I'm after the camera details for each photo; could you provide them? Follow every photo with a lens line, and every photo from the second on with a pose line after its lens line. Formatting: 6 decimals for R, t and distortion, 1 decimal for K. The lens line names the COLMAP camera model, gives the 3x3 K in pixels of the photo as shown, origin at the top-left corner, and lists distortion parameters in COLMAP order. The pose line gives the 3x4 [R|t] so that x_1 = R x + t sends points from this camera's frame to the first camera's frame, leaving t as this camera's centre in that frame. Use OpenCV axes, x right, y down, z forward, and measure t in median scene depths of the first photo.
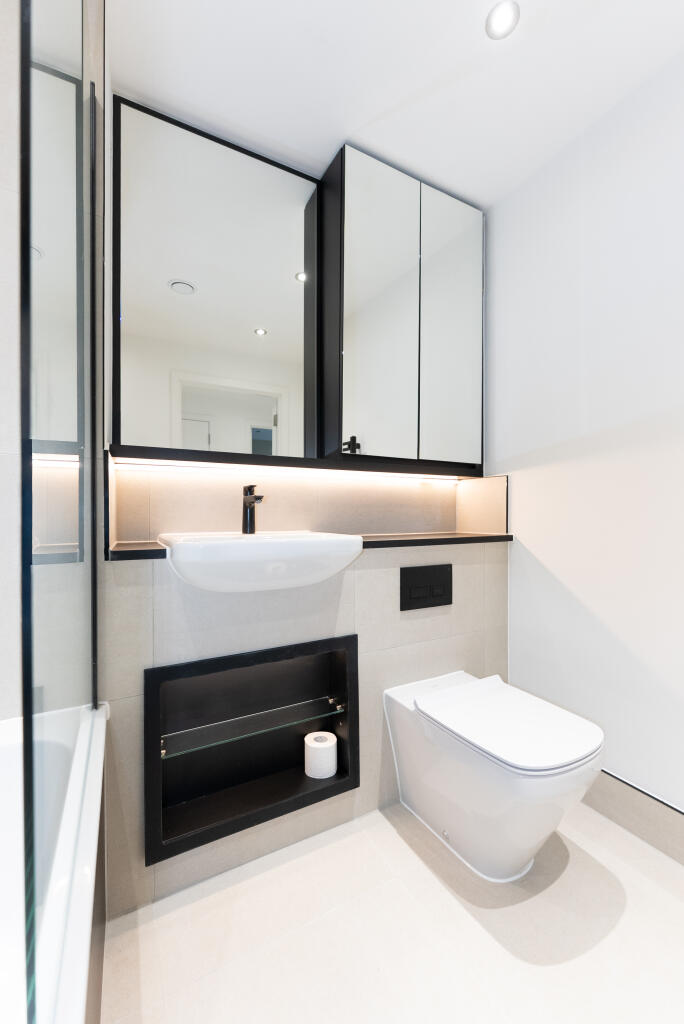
lens RADIAL K [[410.5, 0, 342.0], [0, 410.5, 517.5], [0, 0, 1]] dist [-0.003000, -0.000252]
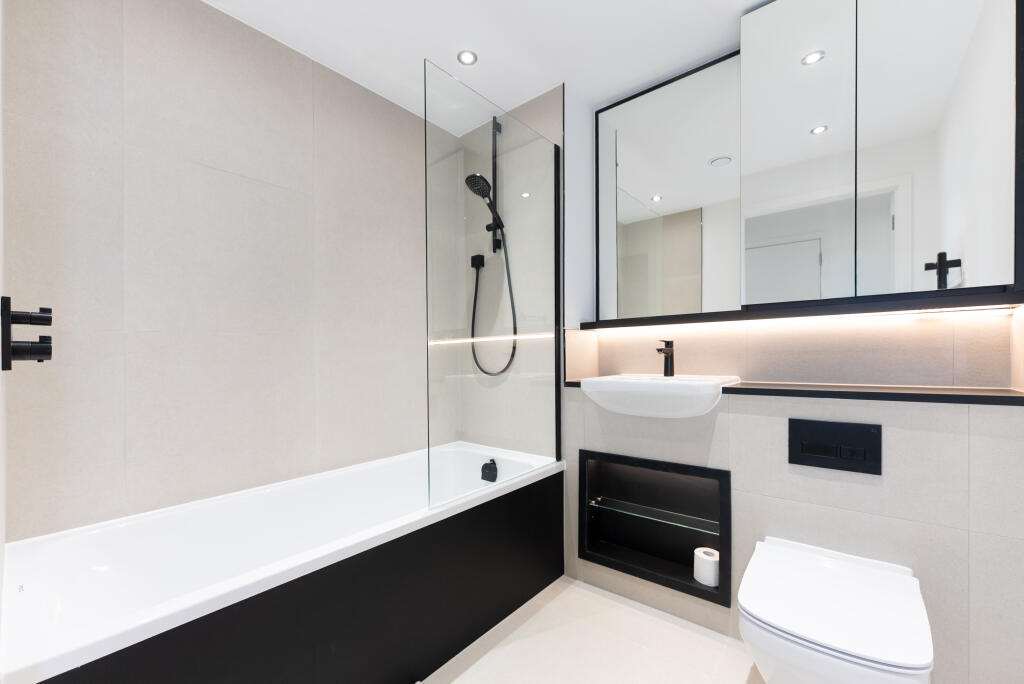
lens RADIAL K [[419.3, 0, 514.2], [0, 419.3, 357.7], [0, 0, 1]] dist [-0.000356, -0.000017]
pose [[0.373155, 0.000099, -0.927769, 0.852258], [0.003876, 0.999991, 0.001665, -0.024500], [0.927761, -0.004218, 0.373151, 0.038903]]
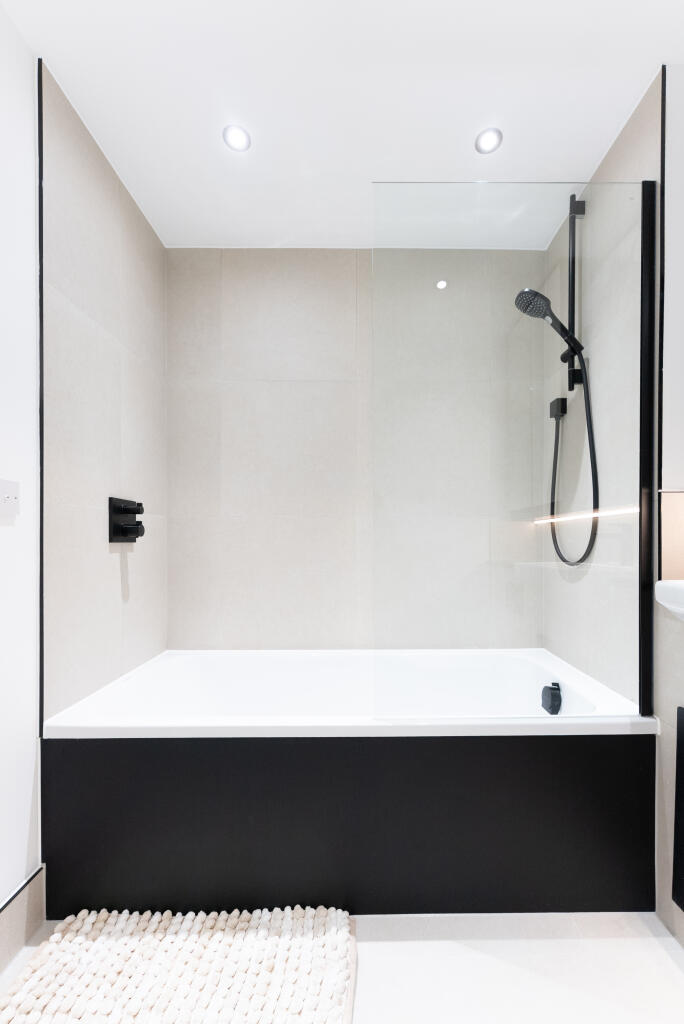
lens RADIAL K [[419.3, 0, 343.4], [0, 419.3, 539.7], [0, 0, 1]] dist [-0.000356, -0.000017]
pose [[-0.464581, 0.003802, -0.885523, 0.614399], [-0.008597, 0.999924, 0.008803, -0.028218], [0.885489, 0.011702, -0.464513, 0.564657]]
